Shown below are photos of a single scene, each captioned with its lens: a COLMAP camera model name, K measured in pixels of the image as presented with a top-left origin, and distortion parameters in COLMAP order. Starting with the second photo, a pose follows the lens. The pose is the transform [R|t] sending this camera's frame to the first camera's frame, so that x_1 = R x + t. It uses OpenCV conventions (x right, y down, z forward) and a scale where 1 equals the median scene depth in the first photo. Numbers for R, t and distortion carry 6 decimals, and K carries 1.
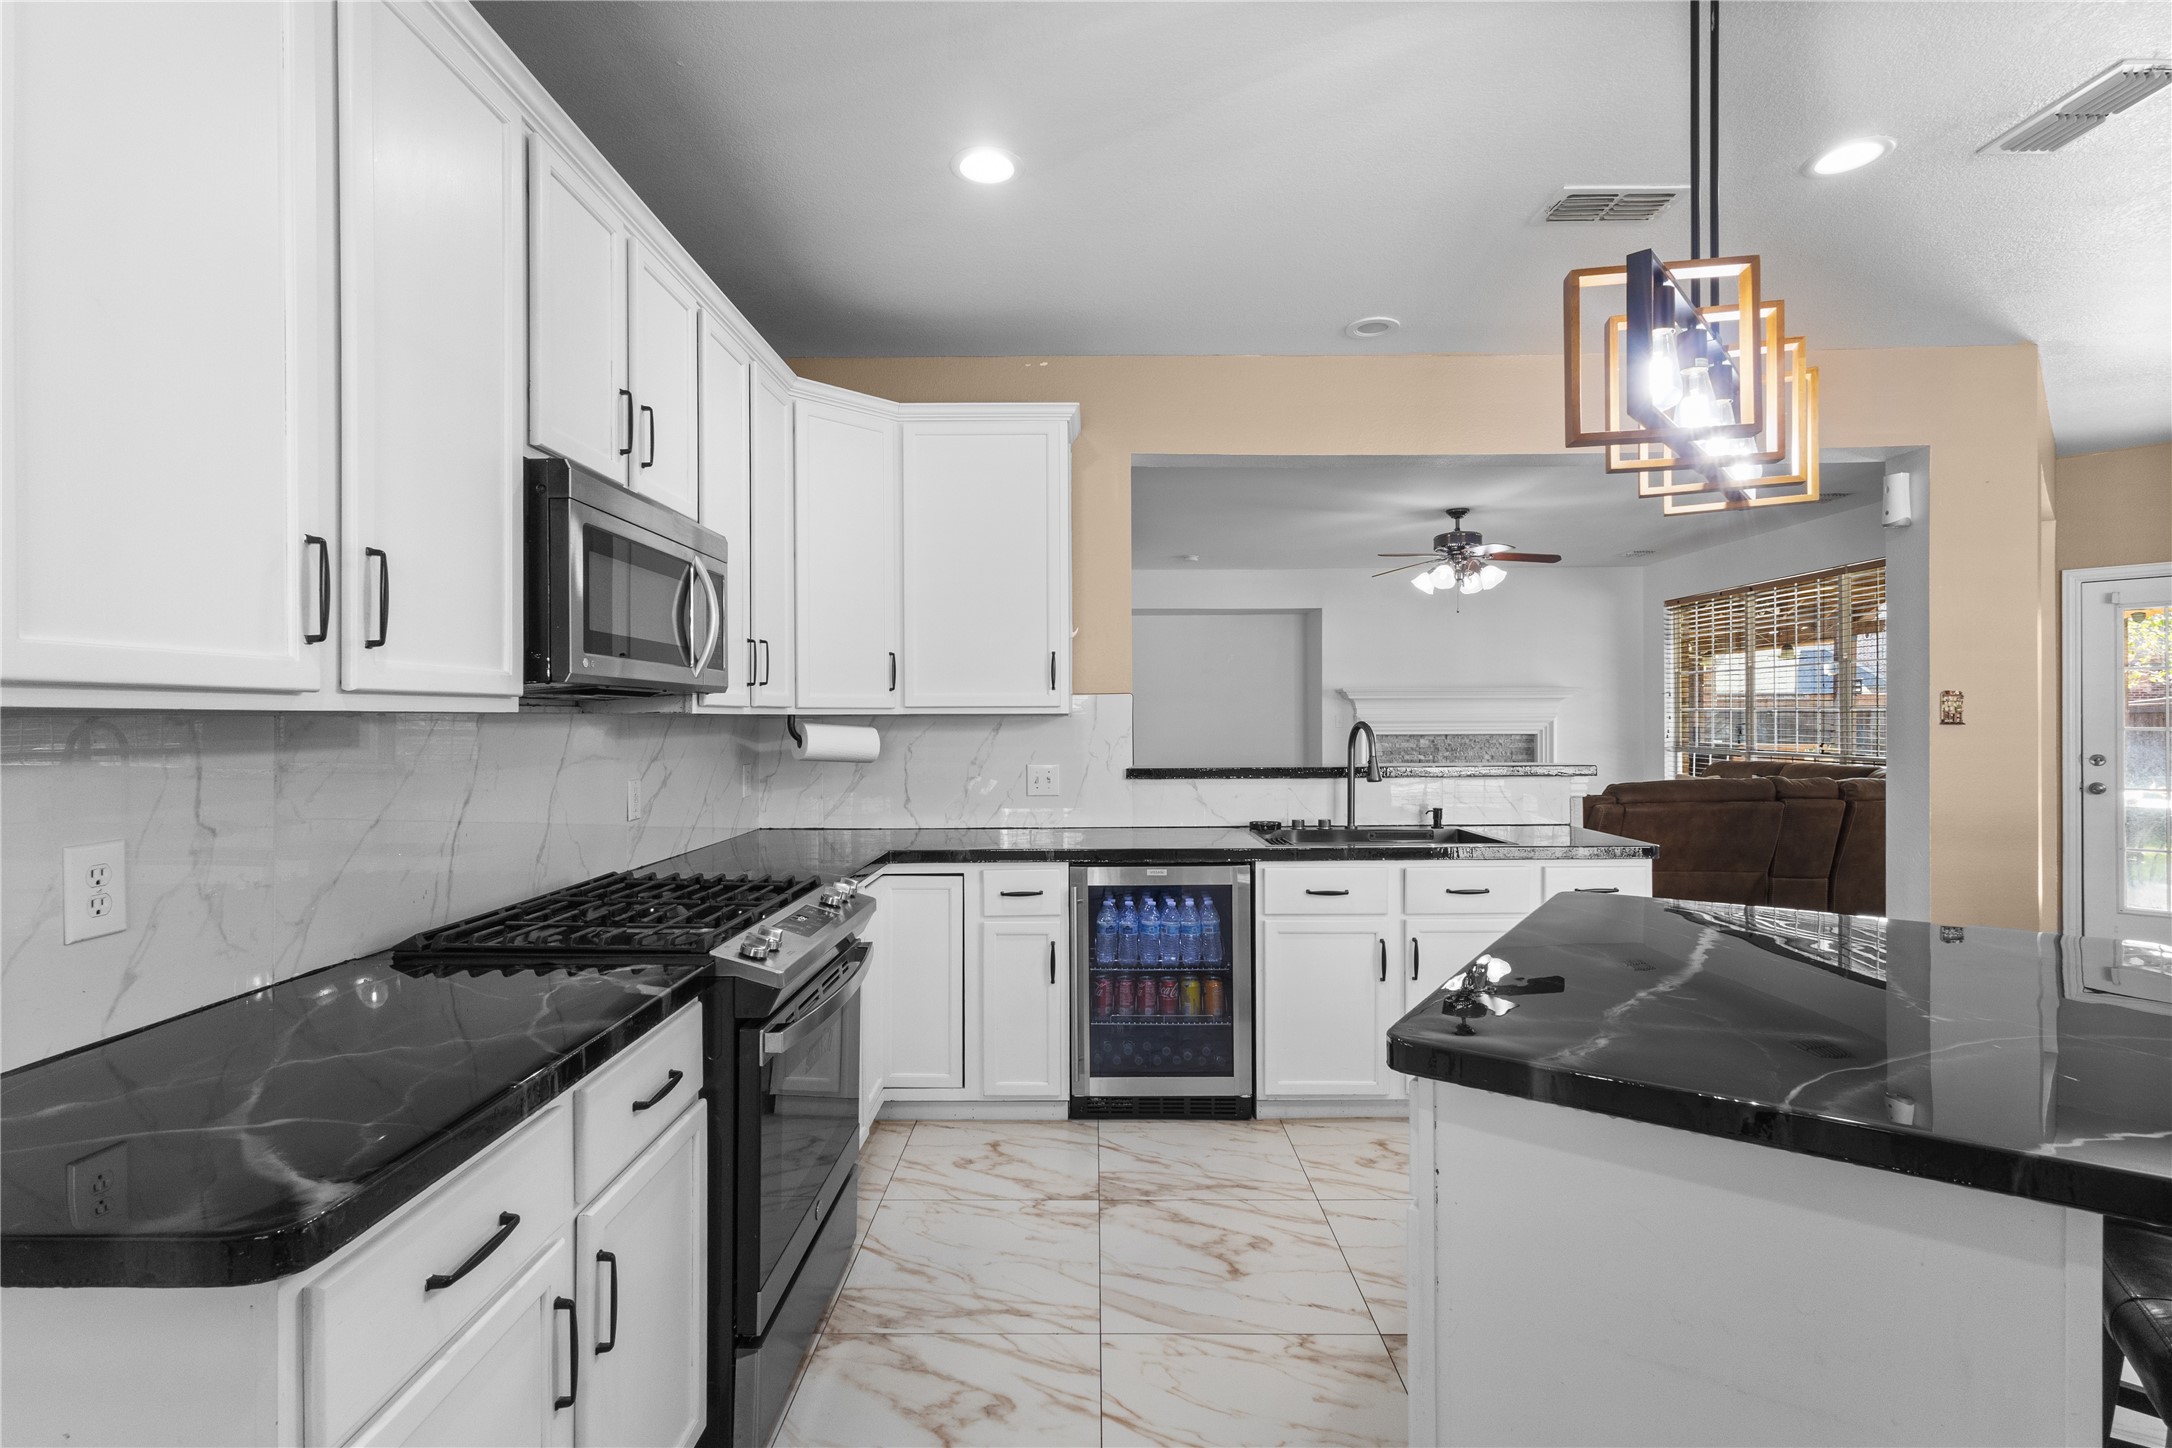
lens RADIAL K [[985.8, 0, 1087.6], [0, 985.8, 719.3], [0, 0, 1]] dist [0.000151, 0.000020]
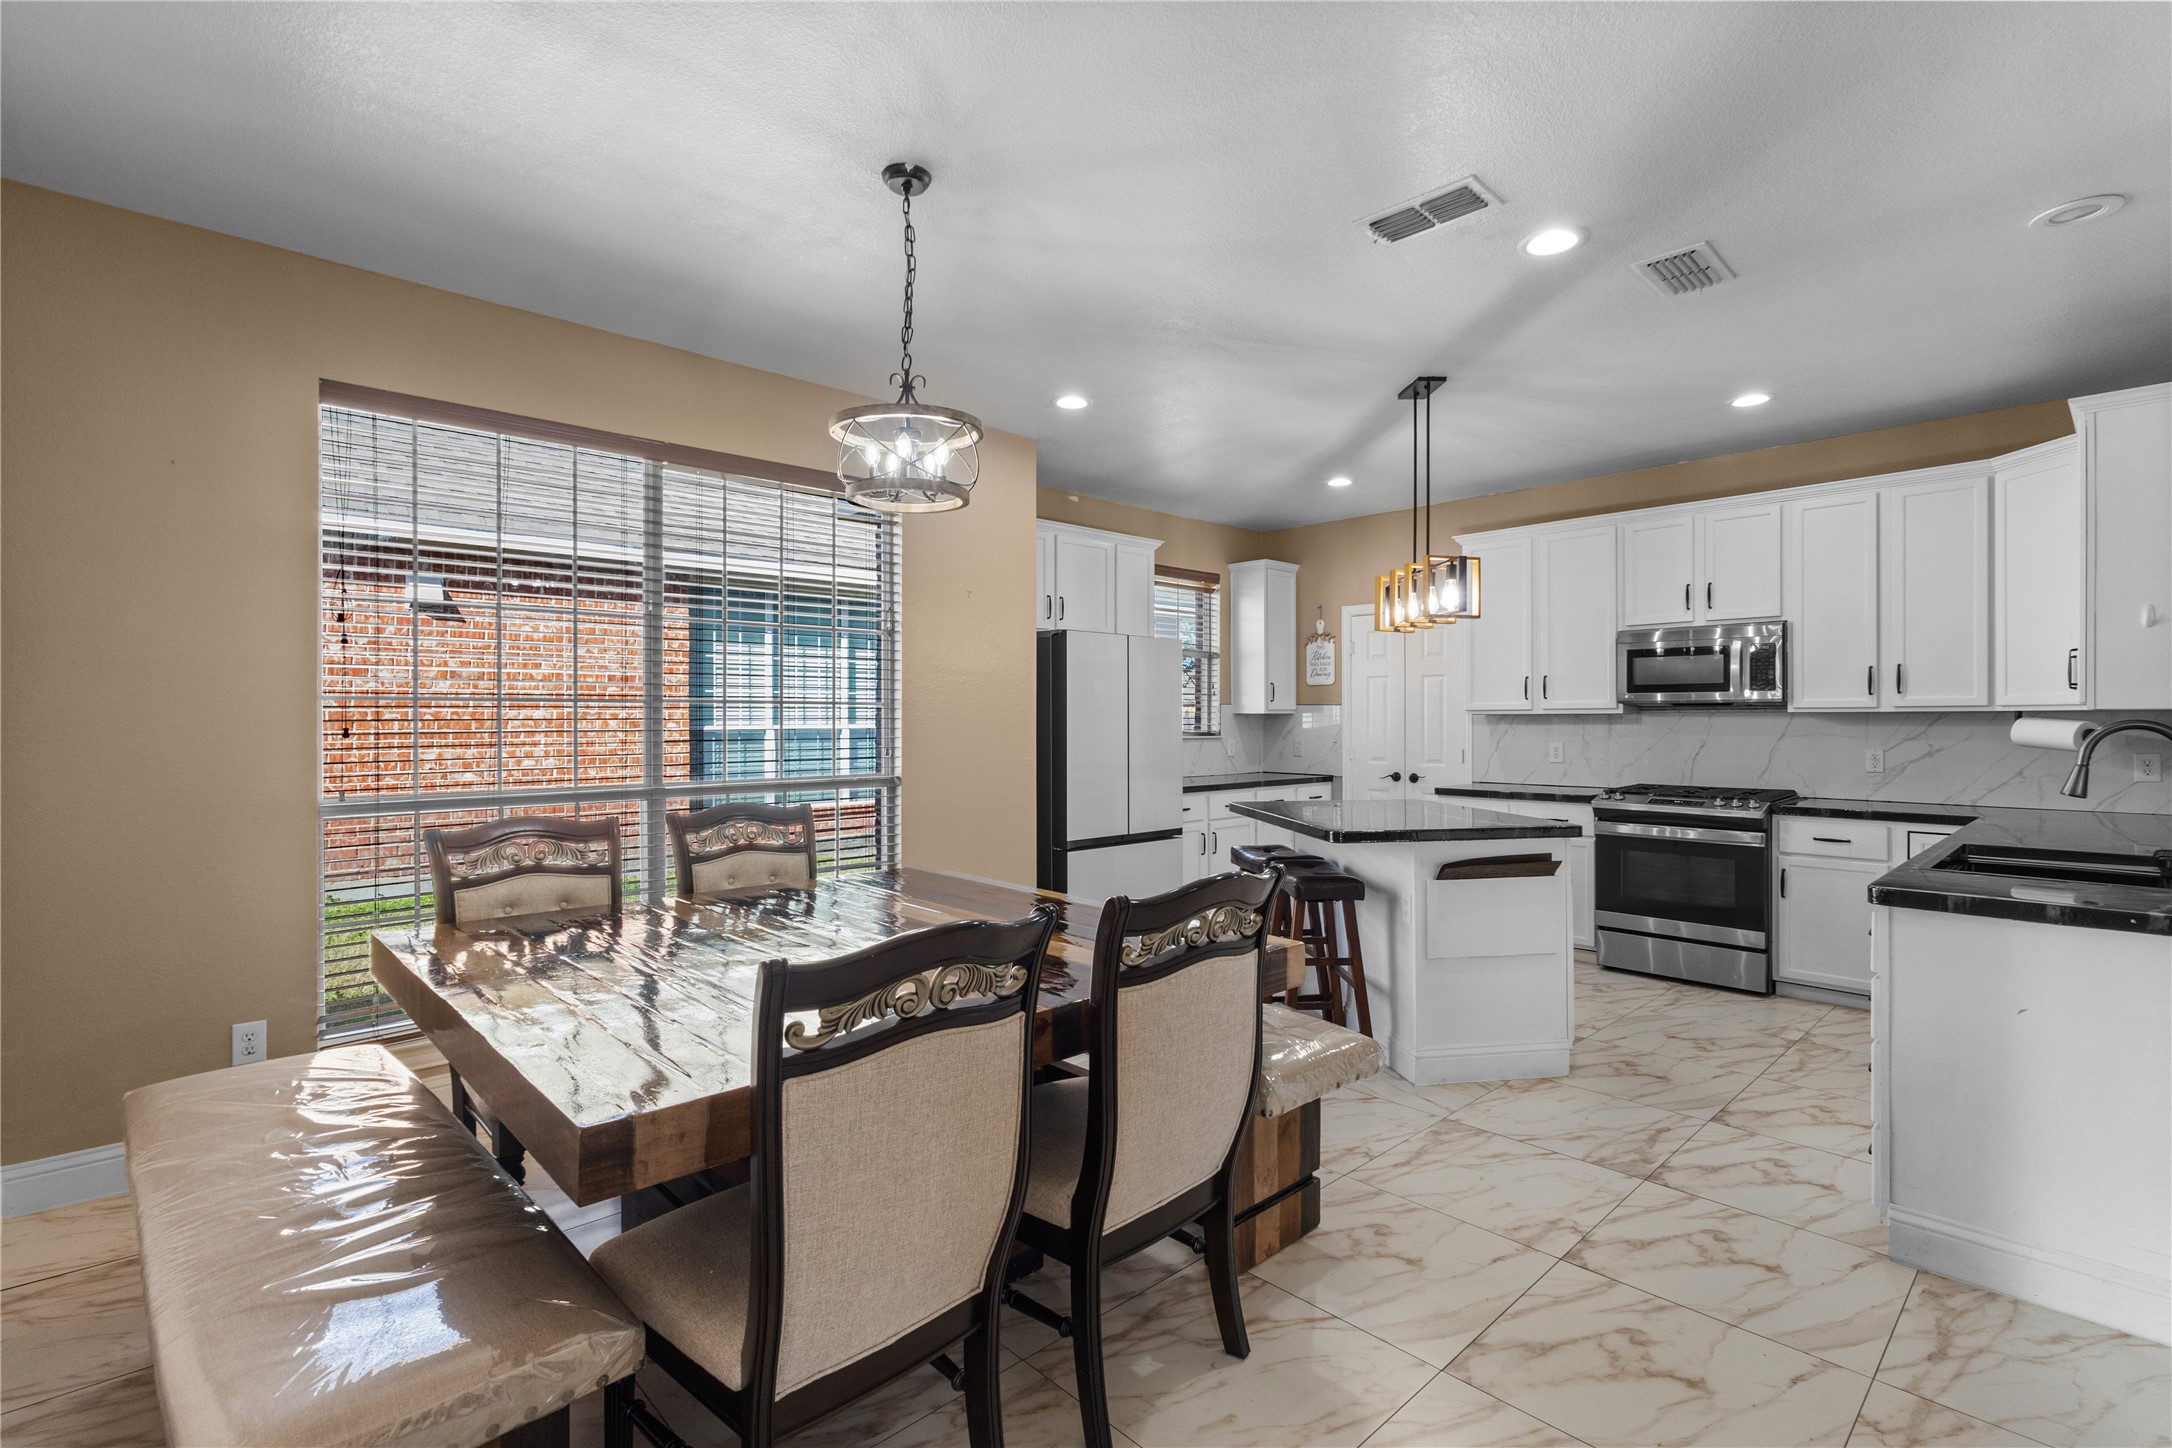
lens RADIAL K [[985.8, 0, 1085.6], [0, 985.8, 719.7], [0, 0, 1]] dist [0.000151, 0.000020]
pose [[-0.715765, 0.003433, -0.698333, 1.907949], [0.001428, 0.999993, 0.003453, -0.000052], [0.698340, 0.001475, -0.715765, 1.386838]]
